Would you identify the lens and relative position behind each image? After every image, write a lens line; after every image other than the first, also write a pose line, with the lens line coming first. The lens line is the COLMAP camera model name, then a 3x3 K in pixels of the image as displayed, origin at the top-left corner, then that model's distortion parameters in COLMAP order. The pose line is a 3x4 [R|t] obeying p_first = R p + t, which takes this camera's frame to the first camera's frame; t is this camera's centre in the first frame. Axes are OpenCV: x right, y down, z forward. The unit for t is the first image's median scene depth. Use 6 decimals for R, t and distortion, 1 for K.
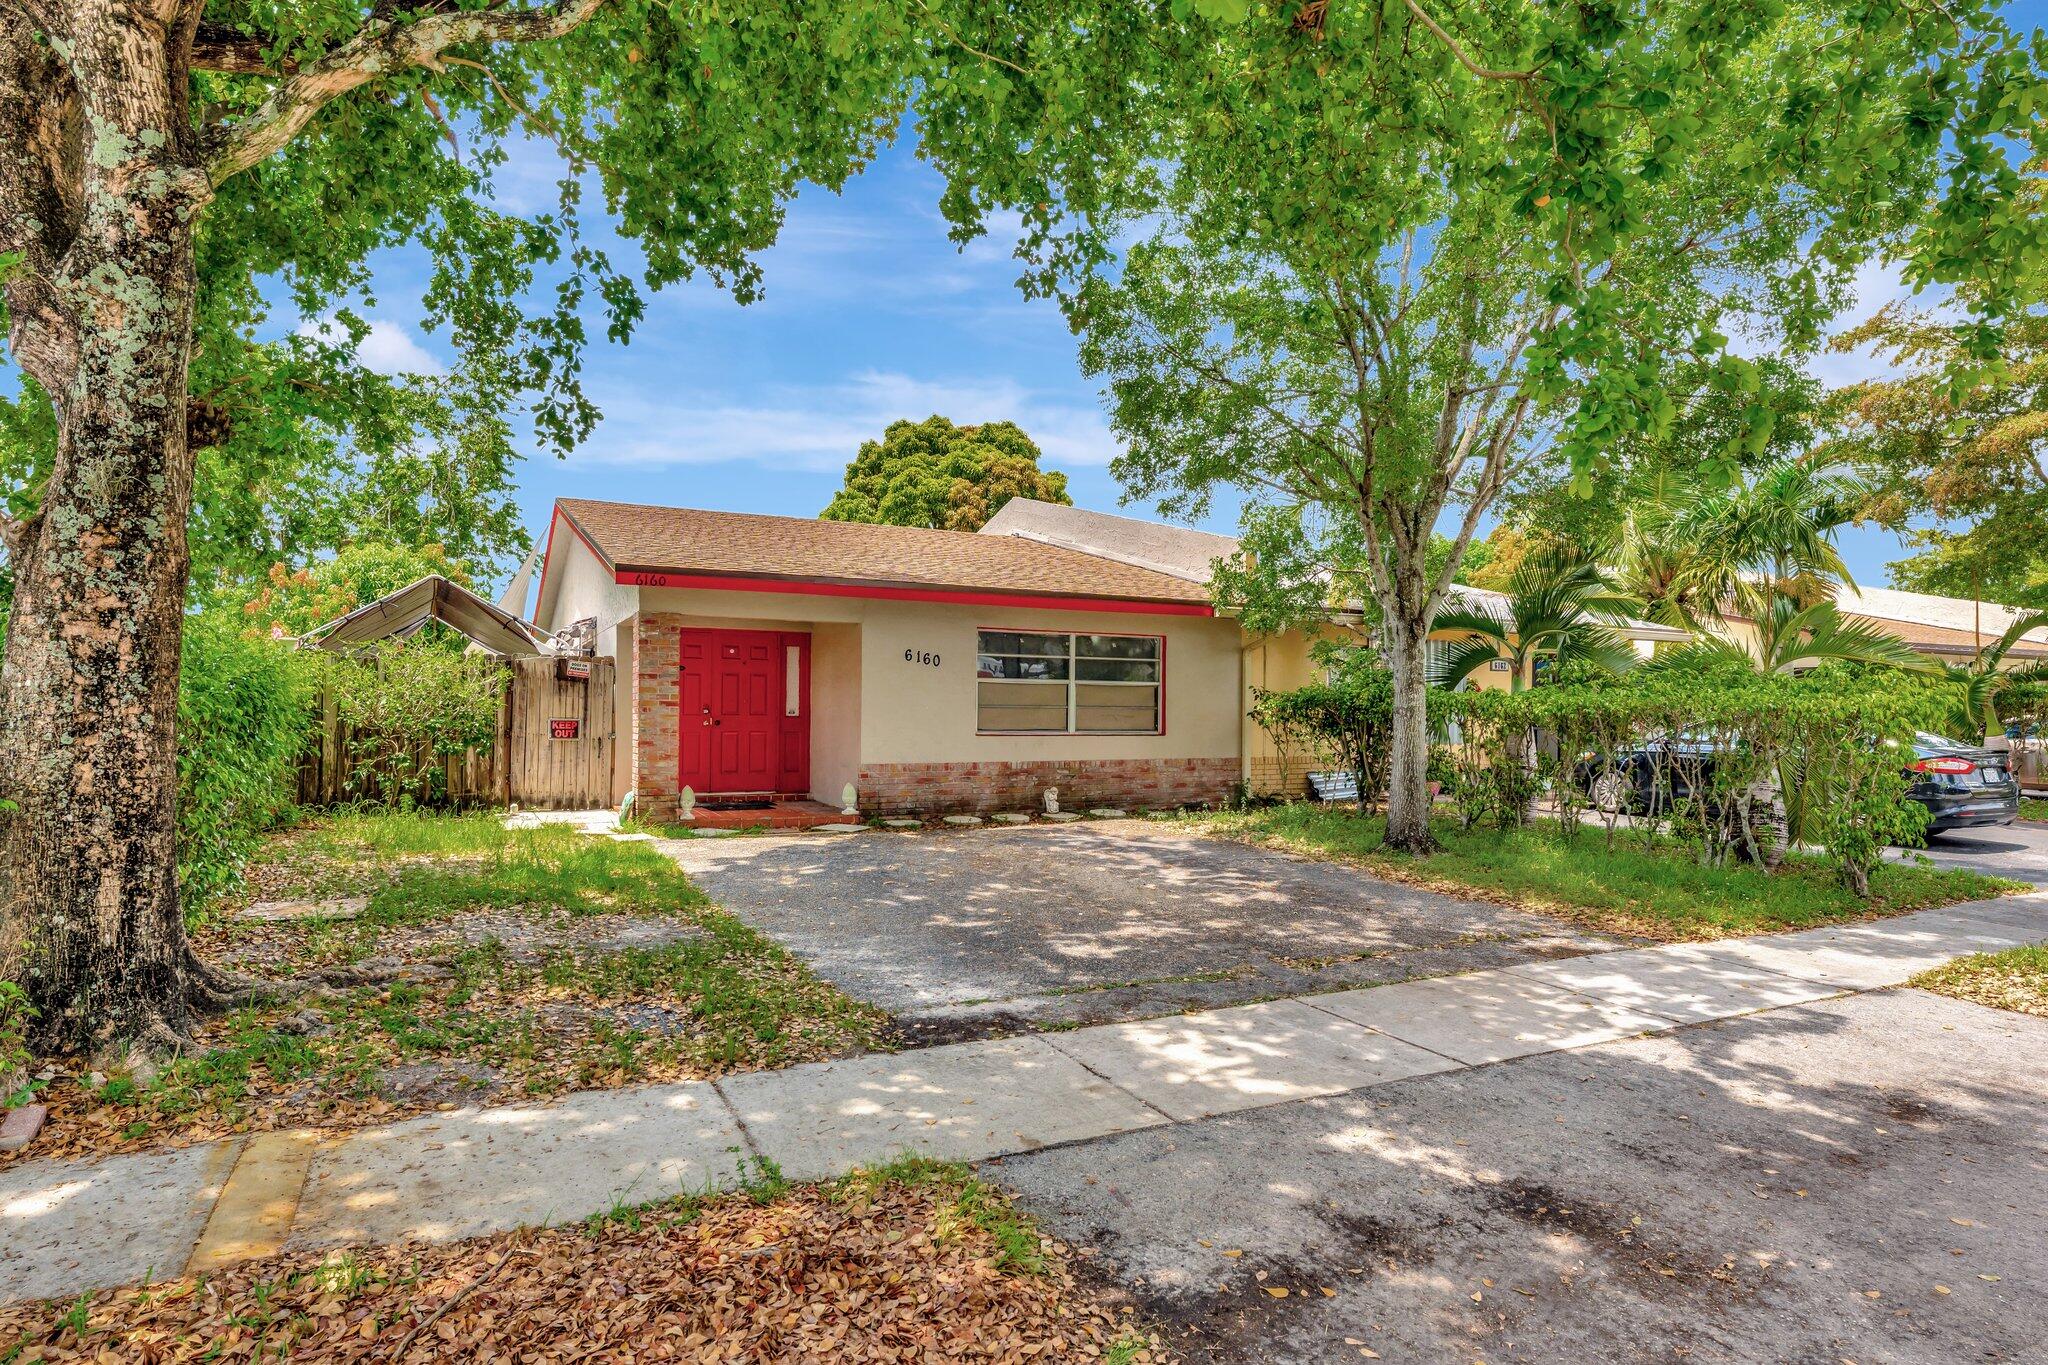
lens RADIAL K [[1147.4, 0, 1024.0], [0, 1147.4, 682.5], [0, 0, 1]] dist [0.000419, -0.000549]
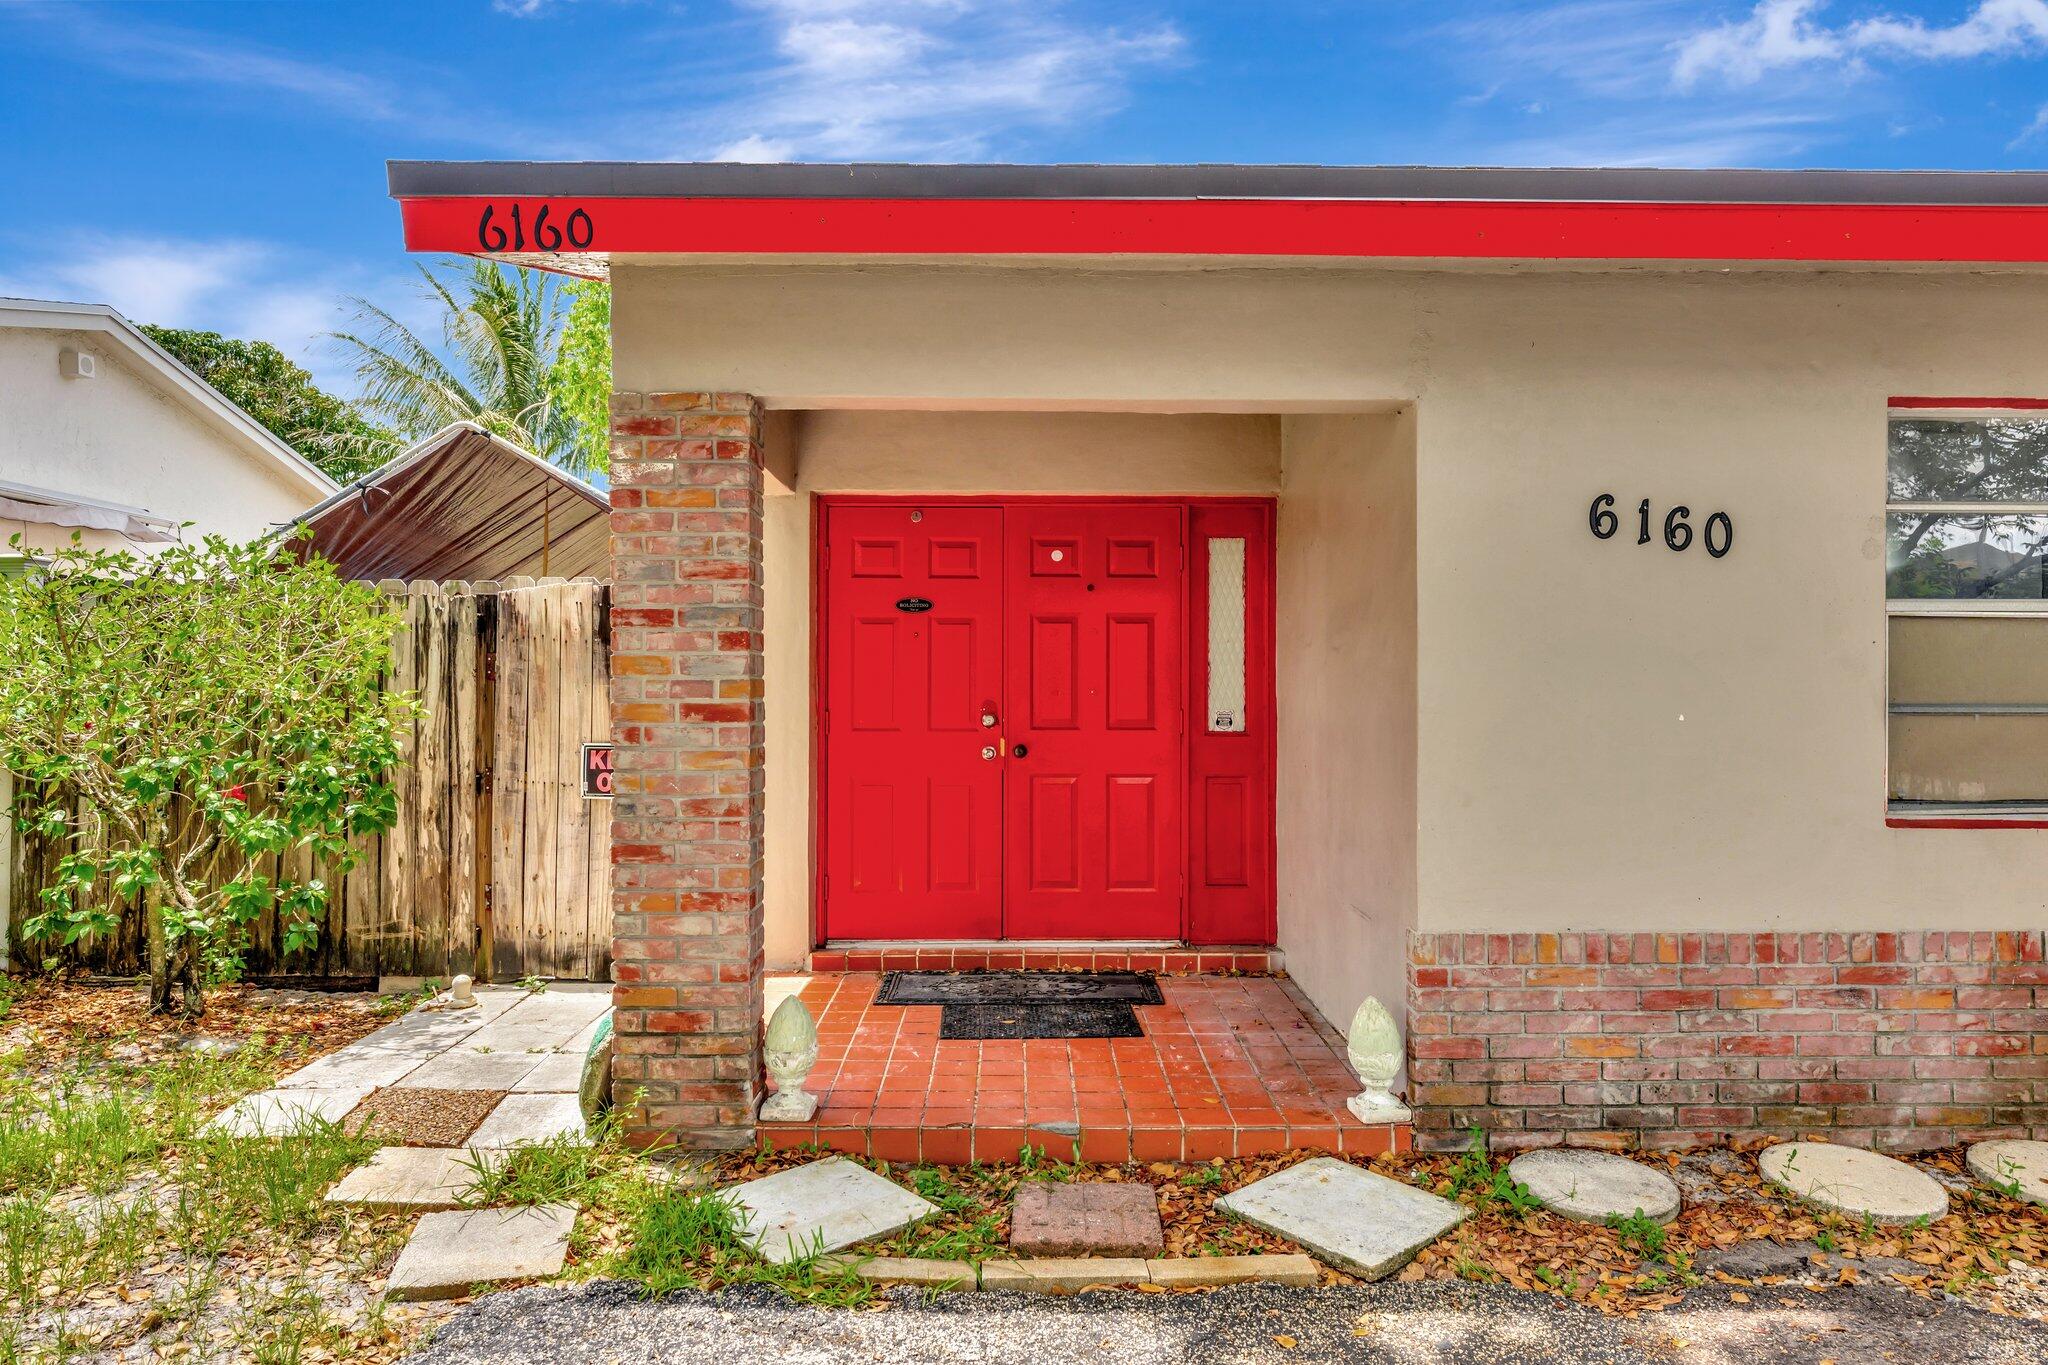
lens RADIAL K [[1266.5, 0, 1031.2], [0, 1266.5, 685.1], [0, 0, 1]] dist [-0.001371, -0.000467]
pose [[0.899651, -0.007362, -0.436547, -0.226512], [0.018290, 0.999616, 0.020834, 0.014366], [0.436226, -0.026728, 0.899440, 1.676033]]
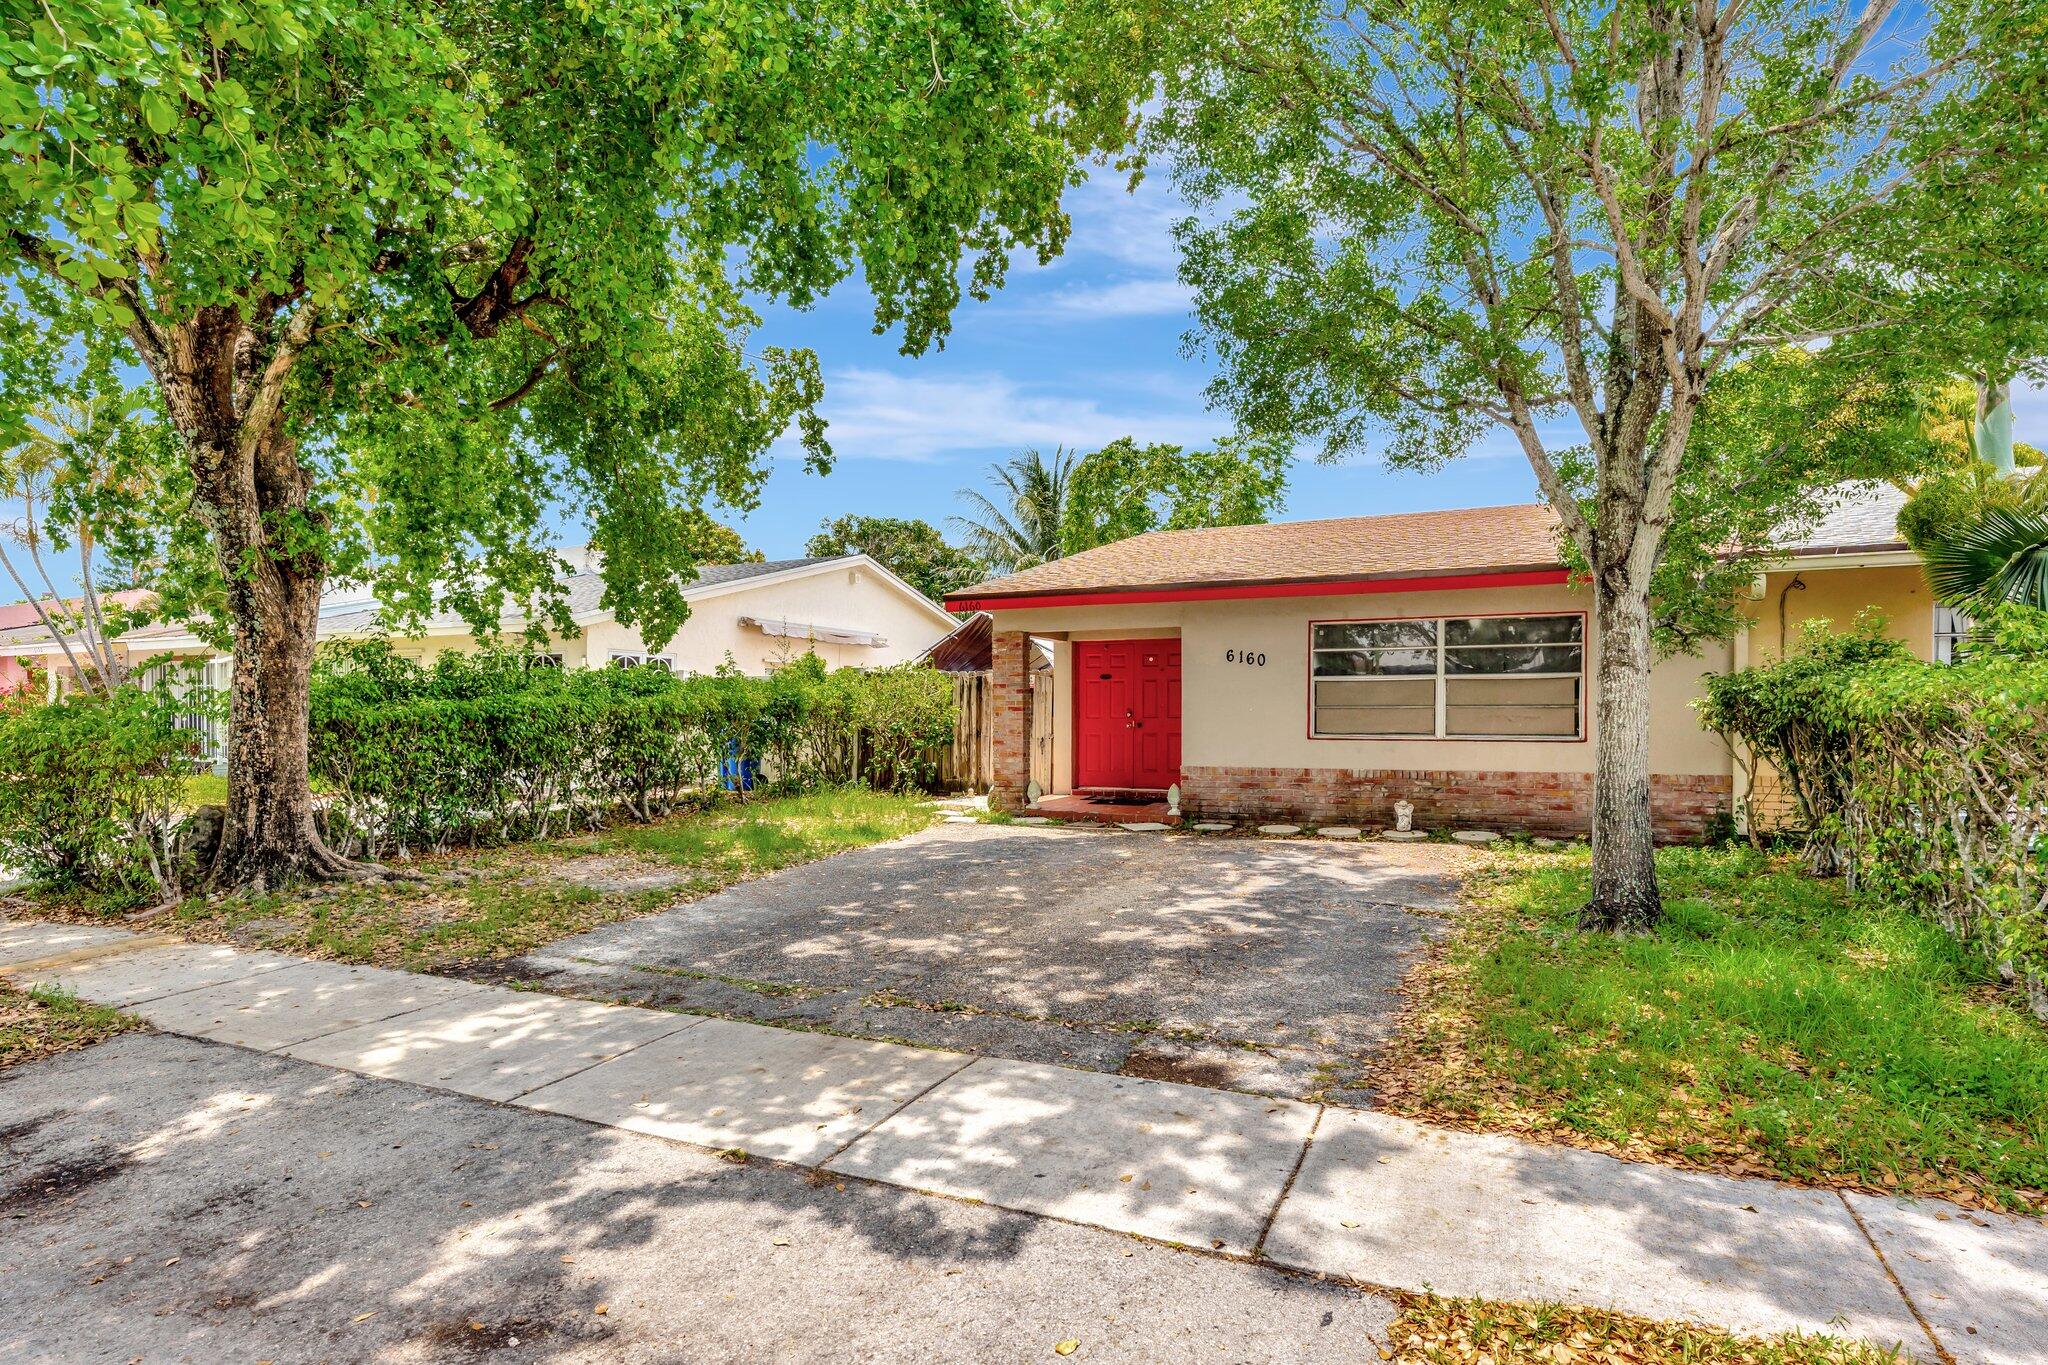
lens RADIAL K [[1058.3, 0, 1024.7], [0, 1058.3, 712.9], [0, 0, 1]] dist [-0.003896, -0.000223]
pose [[0.624342, -0.008004, -0.781110, 1.204208], [0.027052, 0.999569, 0.011380, 0.023504], [0.780682, -0.028236, 0.624290, 0.742619]]
